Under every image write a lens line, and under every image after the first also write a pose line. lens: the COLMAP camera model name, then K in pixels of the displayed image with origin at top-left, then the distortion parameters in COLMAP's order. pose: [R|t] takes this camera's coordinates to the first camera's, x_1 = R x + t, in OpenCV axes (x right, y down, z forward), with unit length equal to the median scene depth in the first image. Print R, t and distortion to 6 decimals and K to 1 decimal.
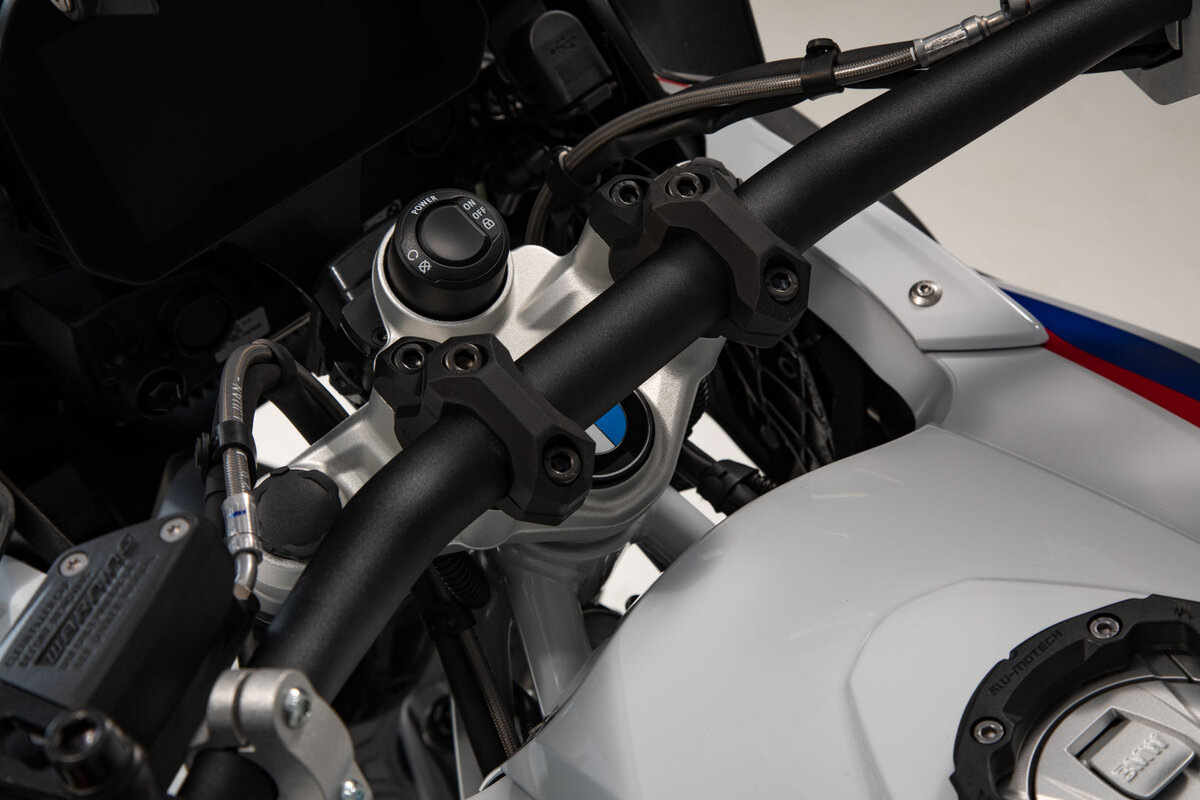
lens RADIAL K [[2375.6, 0, 601.3], [0, 2375.6, 399.1], [0, 0, 1]] dist [-0.213364, 0.000000]
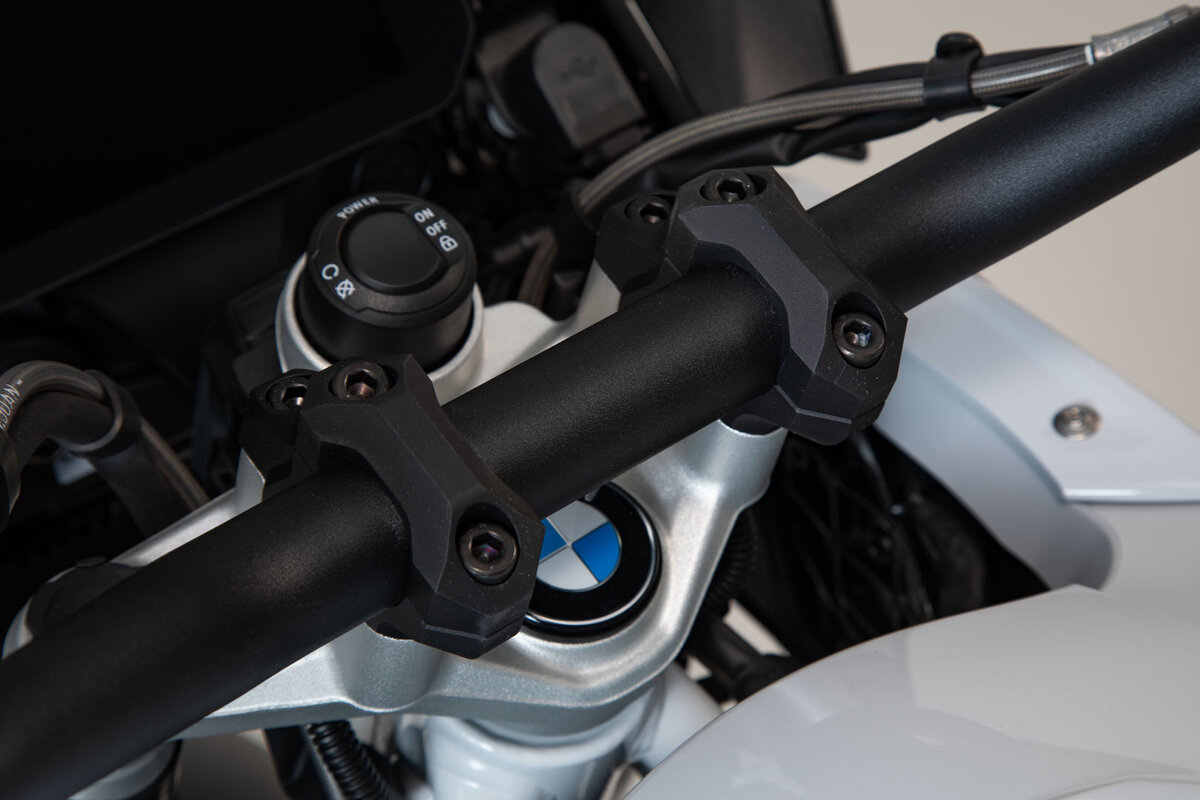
lens RADIAL K [[2939.1, 0, 596.2], [0, 2939.1, 401.9], [0, 0, 1]] dist [-0.043928, 0.000000]
pose [[0.994696, 0.096482, -0.035657, 0.029822], [-0.099533, 0.990291, -0.097043, 0.049739], [0.025948, 0.100078, 0.994641, 0.158959]]
